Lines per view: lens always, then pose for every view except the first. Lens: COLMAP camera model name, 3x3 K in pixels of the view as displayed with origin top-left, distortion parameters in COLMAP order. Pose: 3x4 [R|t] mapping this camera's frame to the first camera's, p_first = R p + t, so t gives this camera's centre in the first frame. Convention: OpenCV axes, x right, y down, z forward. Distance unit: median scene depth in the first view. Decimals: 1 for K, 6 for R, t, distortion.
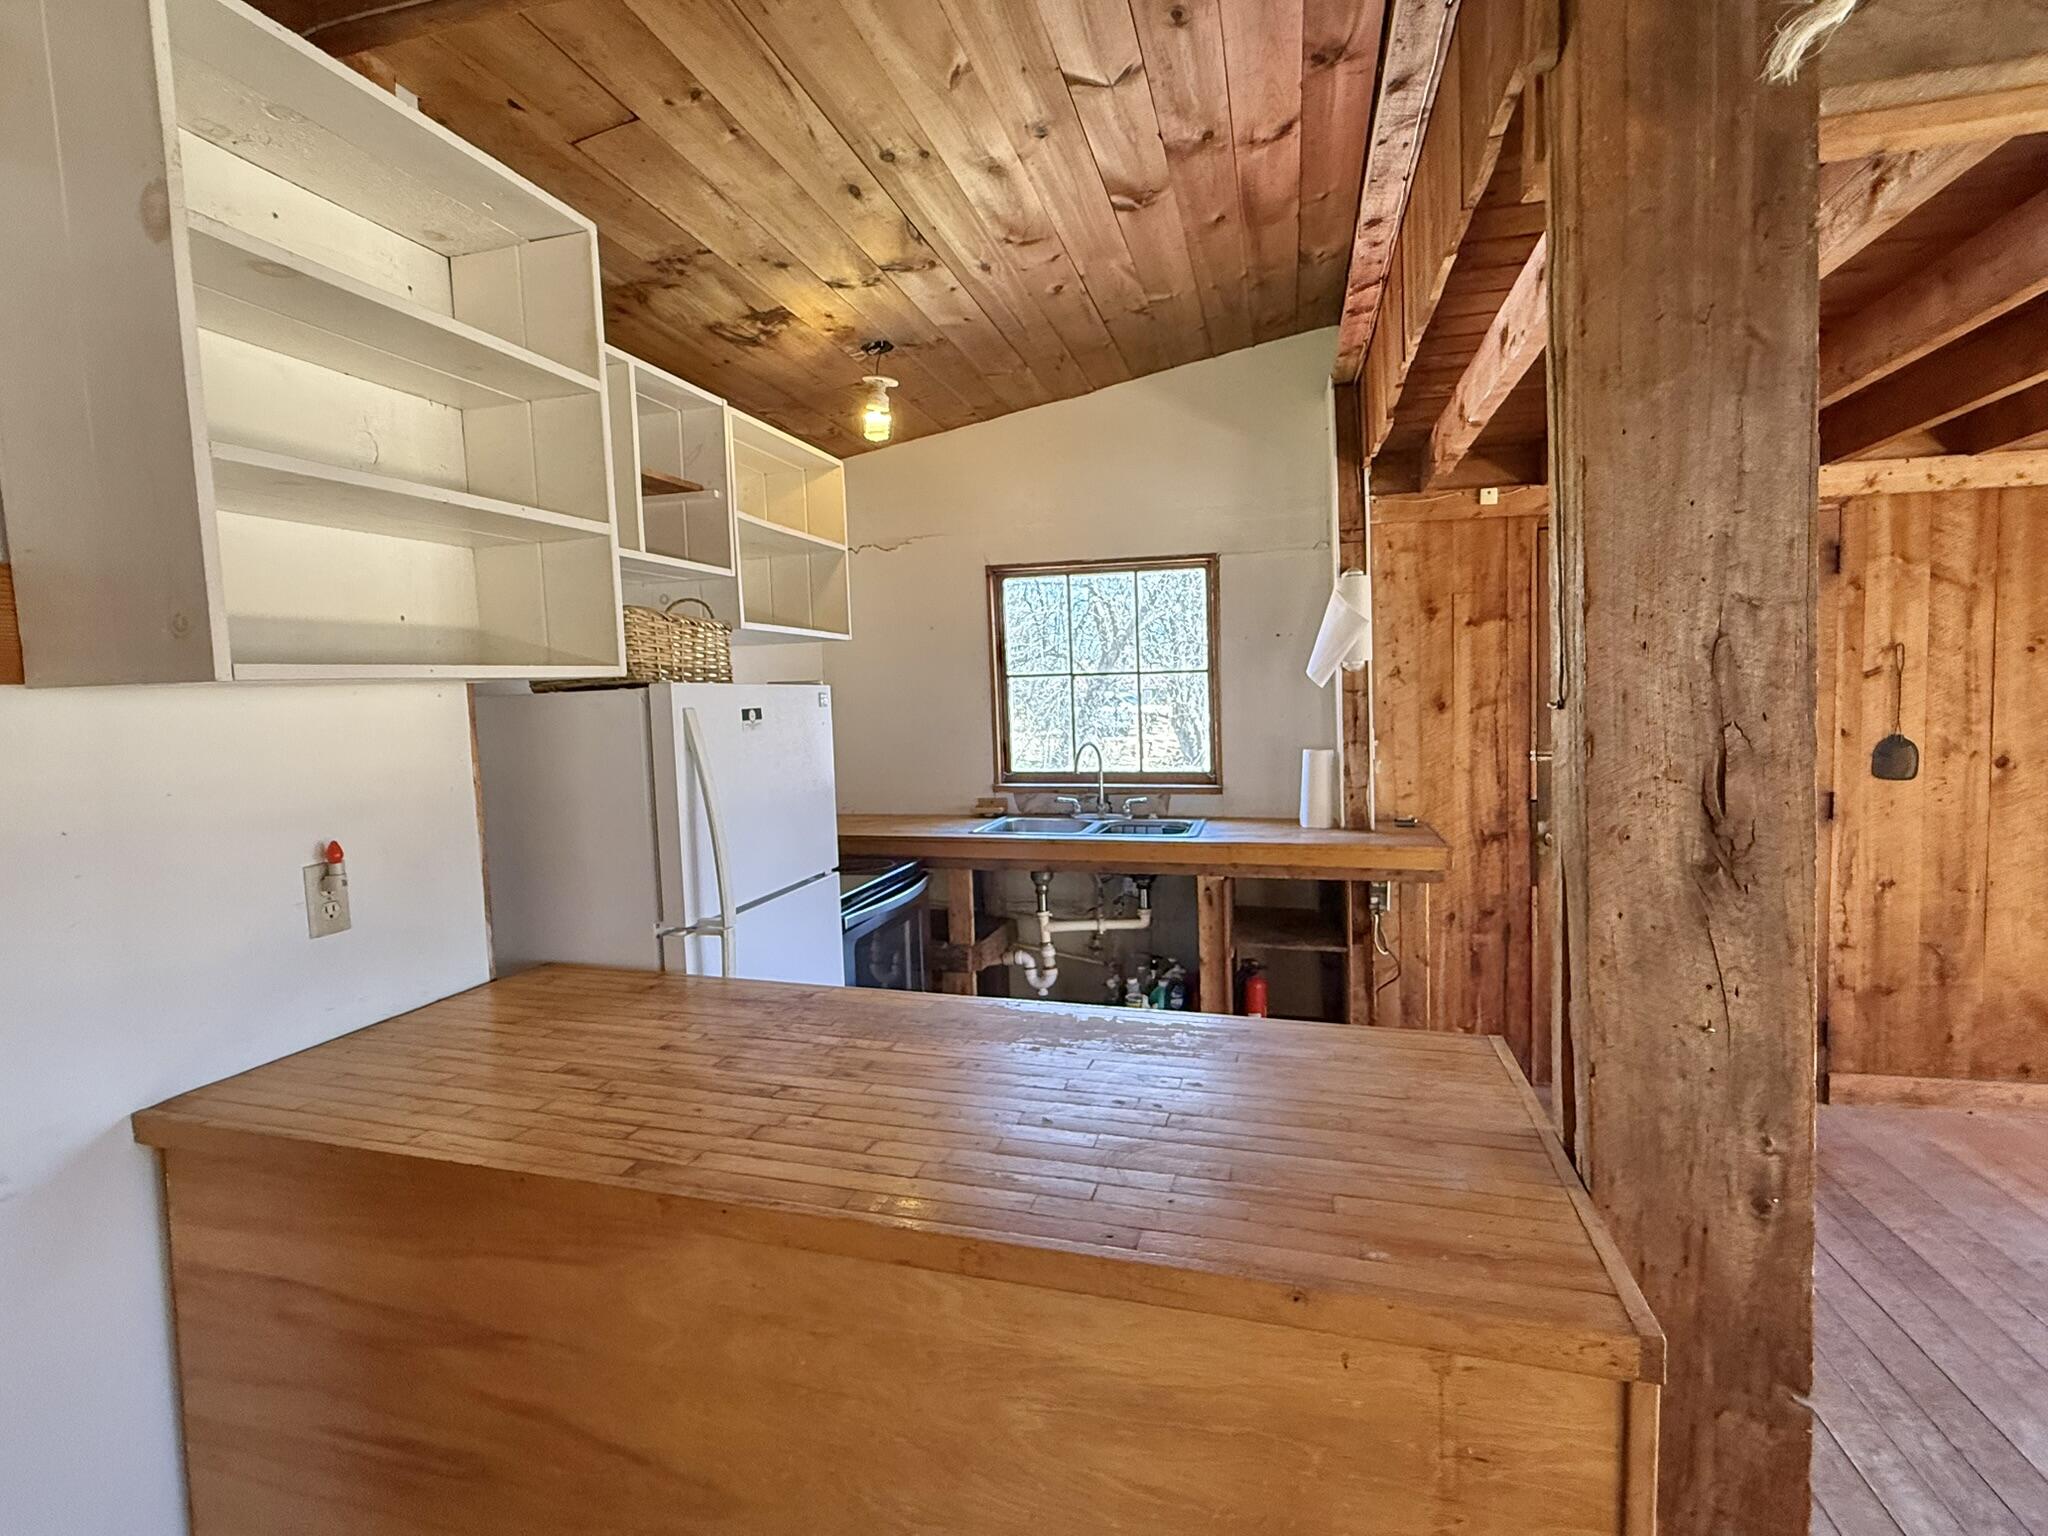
lens RADIAL K [[998.3, 0, 1022.7], [0, 998.3, 759.5], [0, 0, 1]] dist [0.000223, 0.000482]
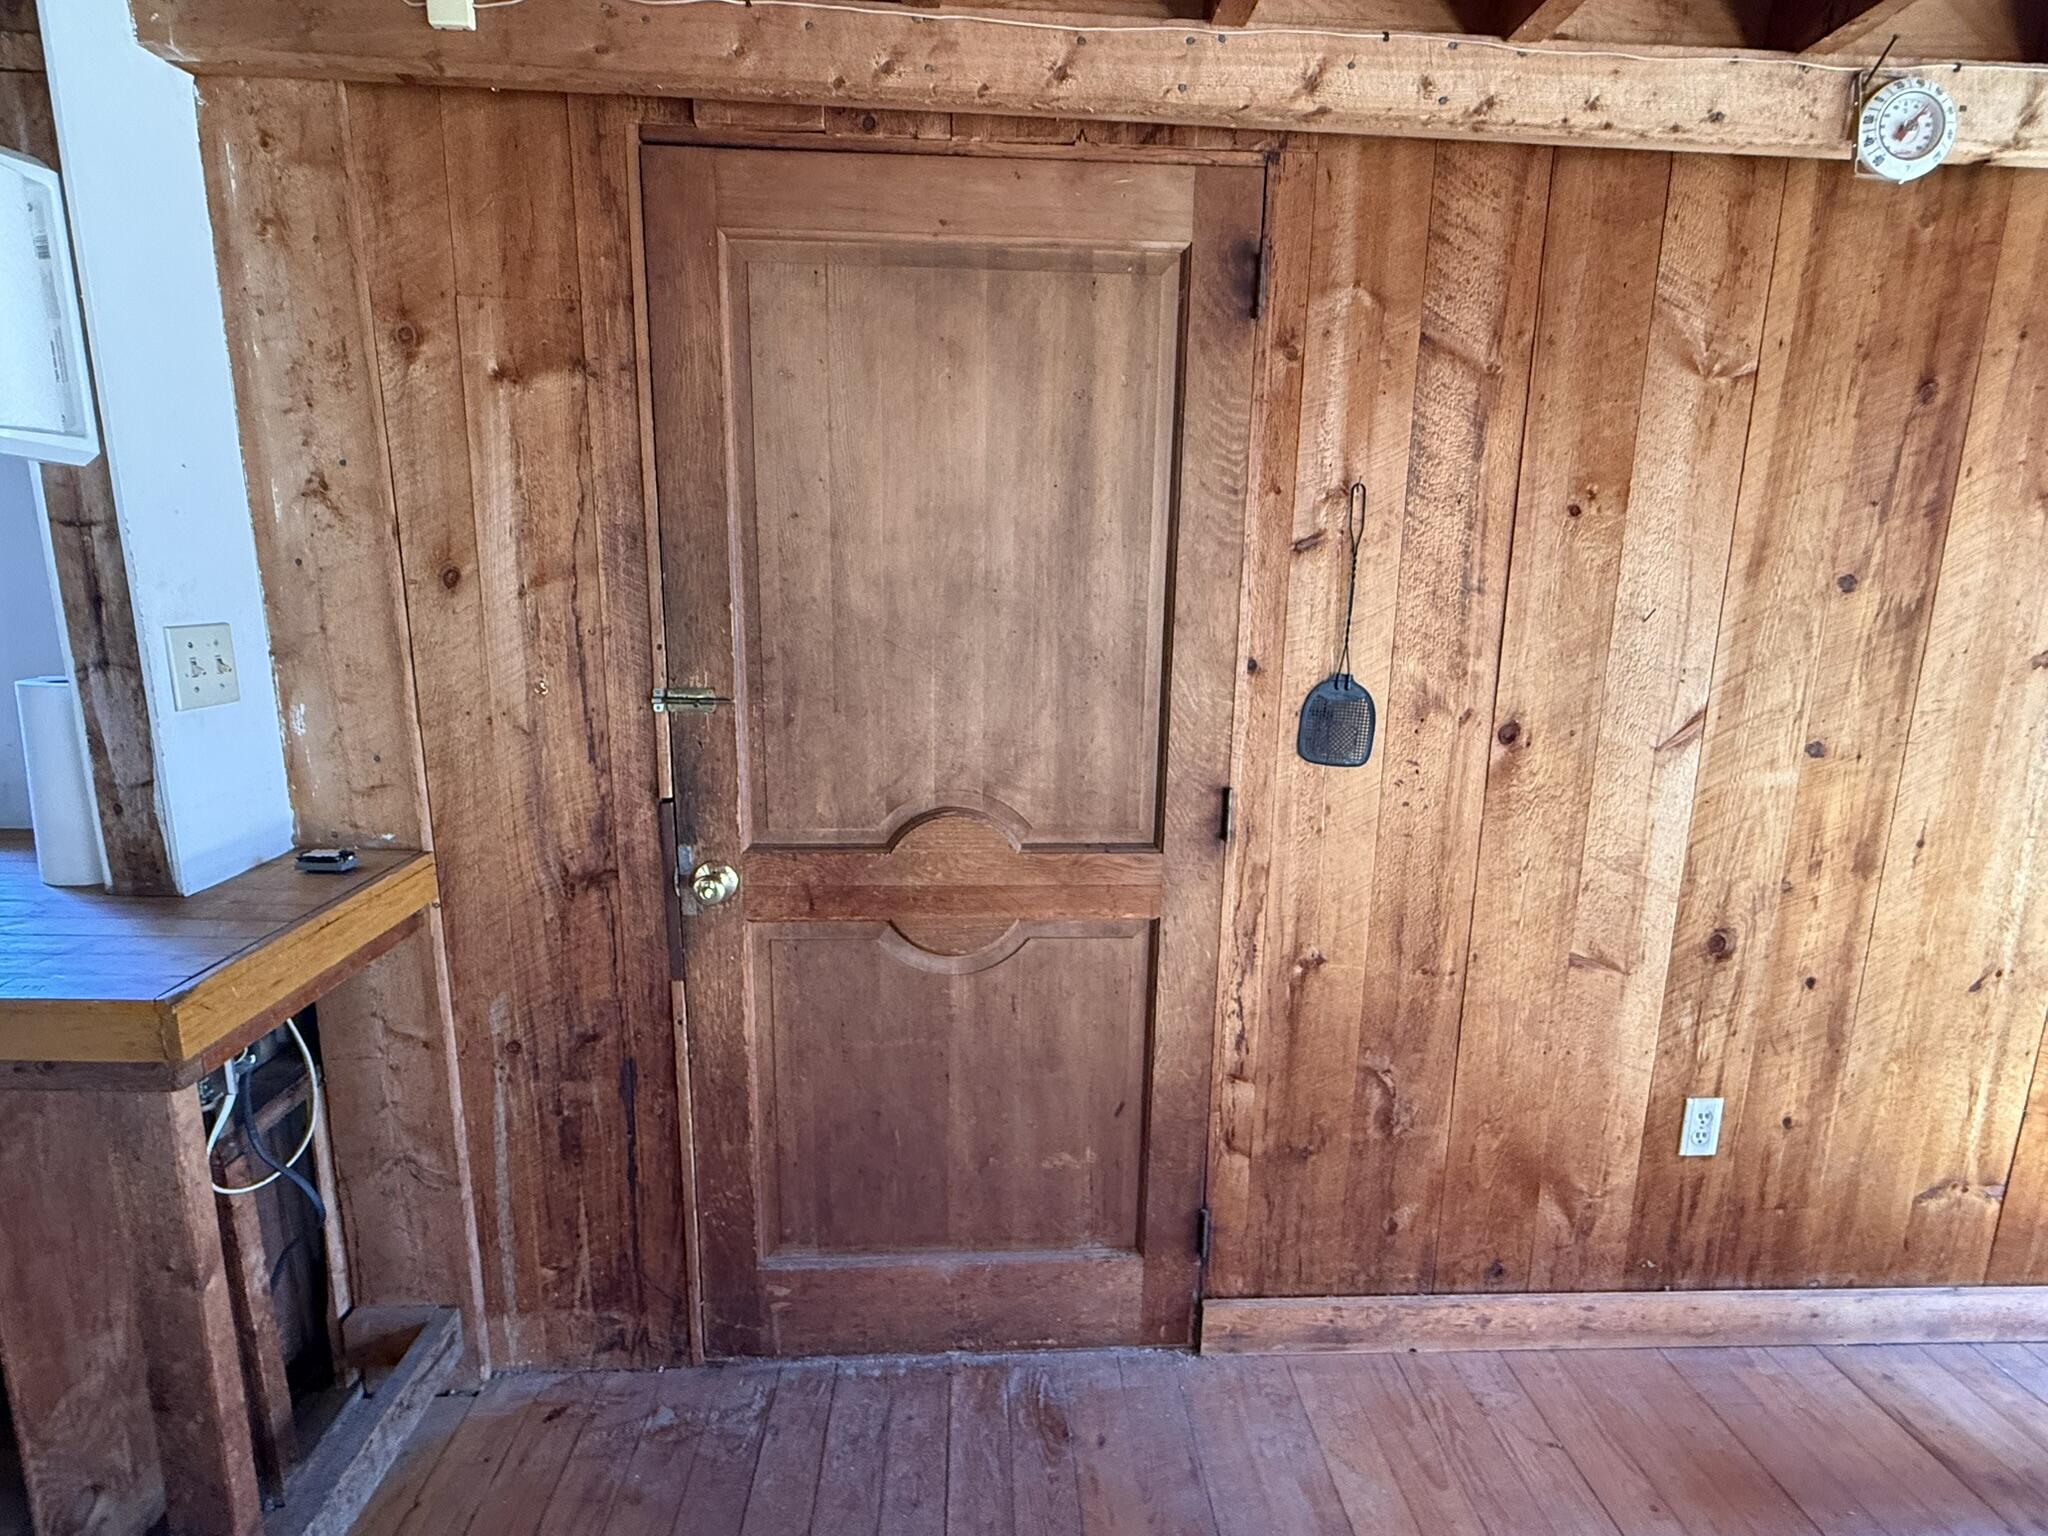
lens RADIAL K [[998.3, 0, 1017.4], [0, 998.3, 740.7], [0, 0, 1]] dist [0.000223, 0.000482]
pose [[0.951992, -0.007756, 0.306025, 0.566630], [-0.027663, 0.993409, 0.111231, -0.042153], [-0.304871, -0.114357, 0.945503, 0.575076]]
